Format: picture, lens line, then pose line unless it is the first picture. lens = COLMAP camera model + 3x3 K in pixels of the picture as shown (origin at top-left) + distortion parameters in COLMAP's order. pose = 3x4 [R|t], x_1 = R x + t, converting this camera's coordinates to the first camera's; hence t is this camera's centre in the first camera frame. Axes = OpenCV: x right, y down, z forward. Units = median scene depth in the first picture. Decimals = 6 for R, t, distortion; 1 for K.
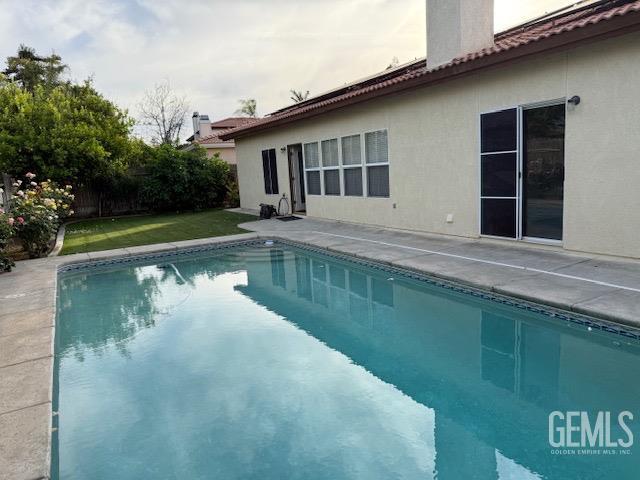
lens RADIAL K [[459.0, 0, 320.0], [0, 459.0, 240.0], [0, 0, 1]] dist [-0.005303, -0.007873]
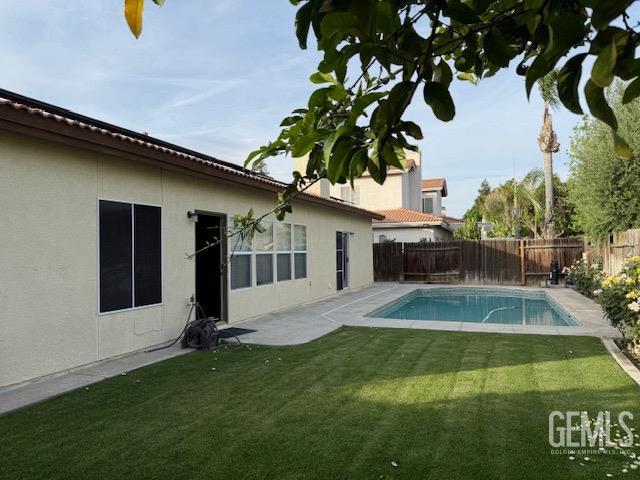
lens RADIAL K [[459.0, 0, 320.0], [0, 459.0, 240.0], [0, 0, 1]] dist [-0.005303, -0.007873]
pose [[-0.615568, 0.062884, 0.785571, -0.655885], [0.138957, 0.989854, 0.029650, -0.173936], [-0.775736, 0.127412, -0.618061, 1.314771]]
